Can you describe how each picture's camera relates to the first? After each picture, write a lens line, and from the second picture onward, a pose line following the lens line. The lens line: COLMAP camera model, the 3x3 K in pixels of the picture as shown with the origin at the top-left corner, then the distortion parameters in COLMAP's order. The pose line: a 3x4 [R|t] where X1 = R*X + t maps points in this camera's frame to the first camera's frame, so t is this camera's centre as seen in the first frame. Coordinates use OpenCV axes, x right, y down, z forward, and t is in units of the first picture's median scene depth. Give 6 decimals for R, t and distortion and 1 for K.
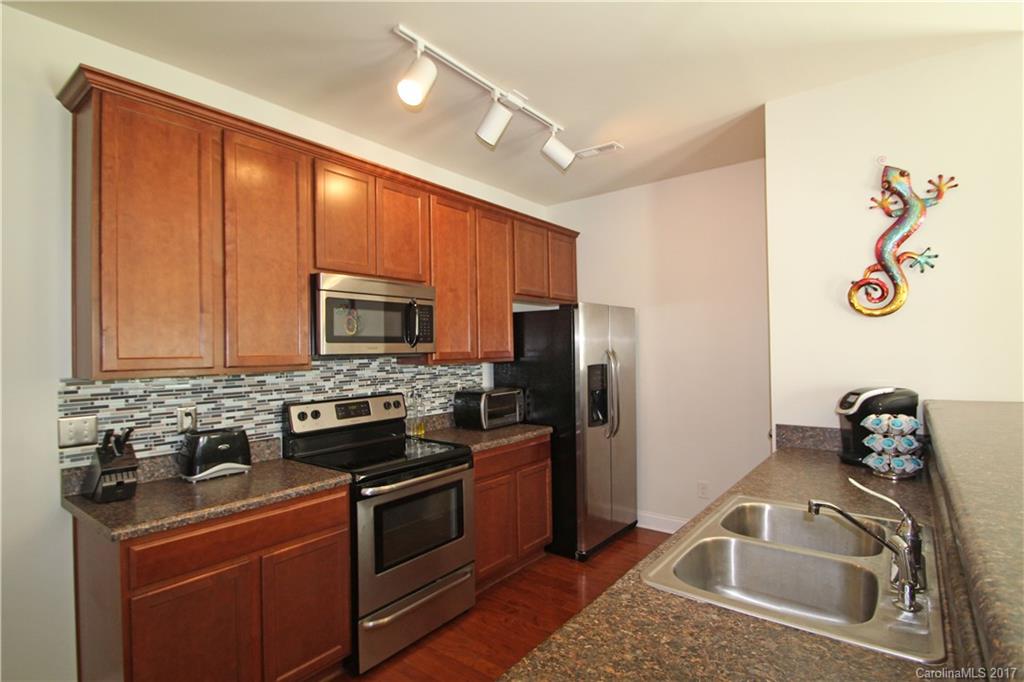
lens RADIAL K [[504.0, 0, 515.3], [0, 504.0, 341.5], [0, 0, 1]] dist [-0.009072, -0.003271]
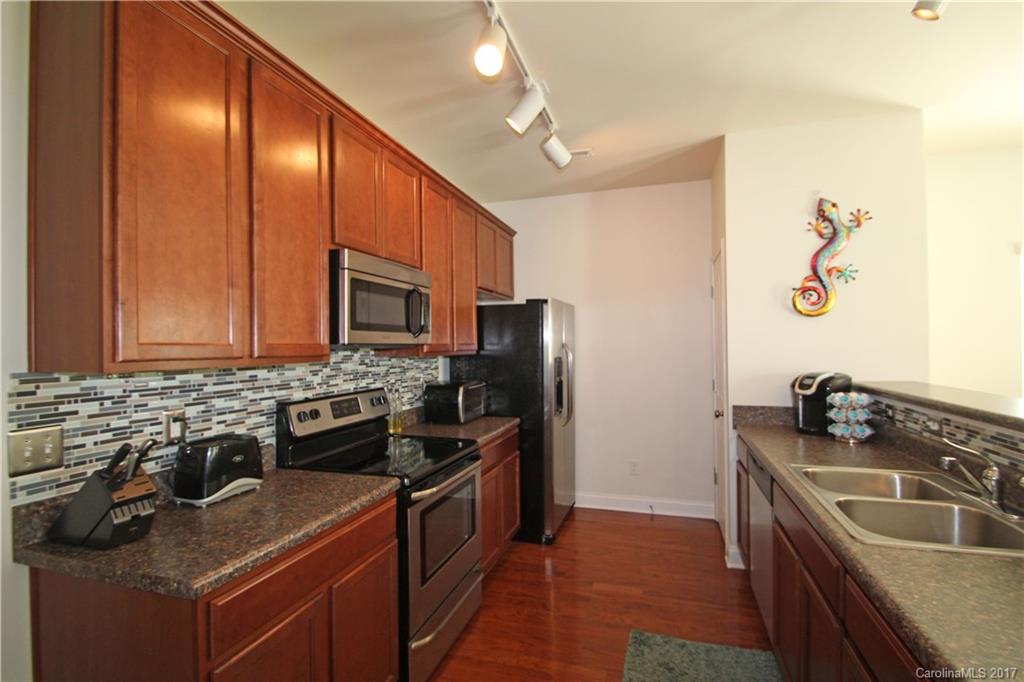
lens RADIAL K [[477.1, 0, 515.1], [0, 477.1, 341.3], [0, 0, 1]] dist [-0.002547, -0.004983]
pose [[0.938799, 0.008727, 0.344355, -0.382738], [-0.009465, 0.999955, 0.000460, 0.018490], [-0.344336, -0.003692, 0.938839, 0.127953]]
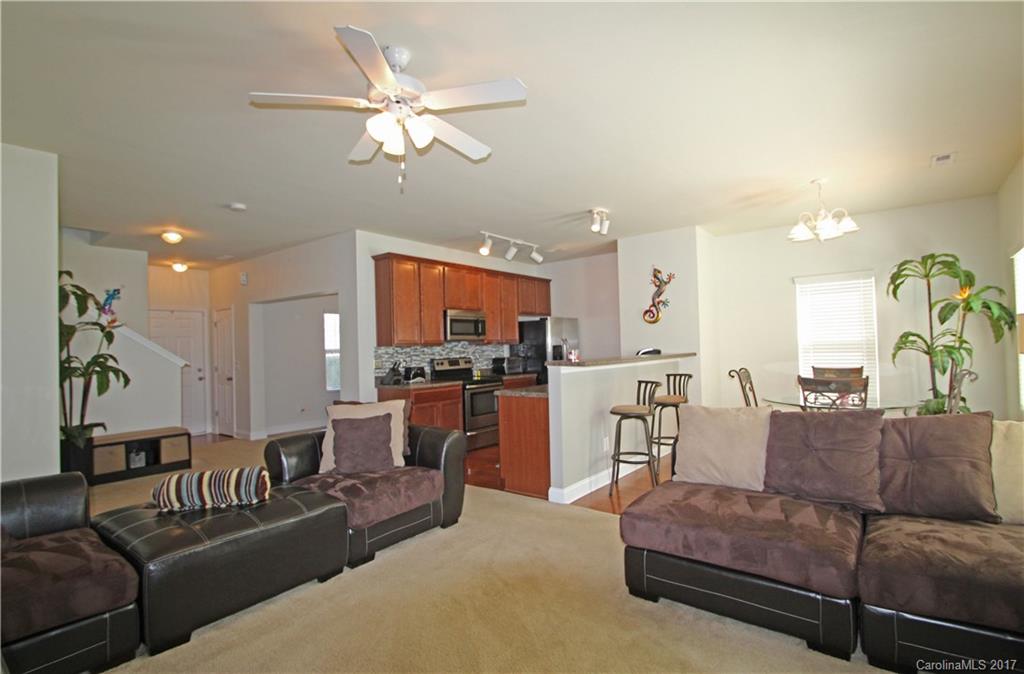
lens RADIAL K [[496.4, 0, 517.0], [0, 496.4, 334.7], [0, 0, 1]] dist [0.000242, 0.000131]
pose [[0.999930, -0.010160, -0.006084, 0.002317], [0.010089, 0.999882, -0.011586, 0.033364], [0.006201, 0.011524, 0.999914, -1.644242]]
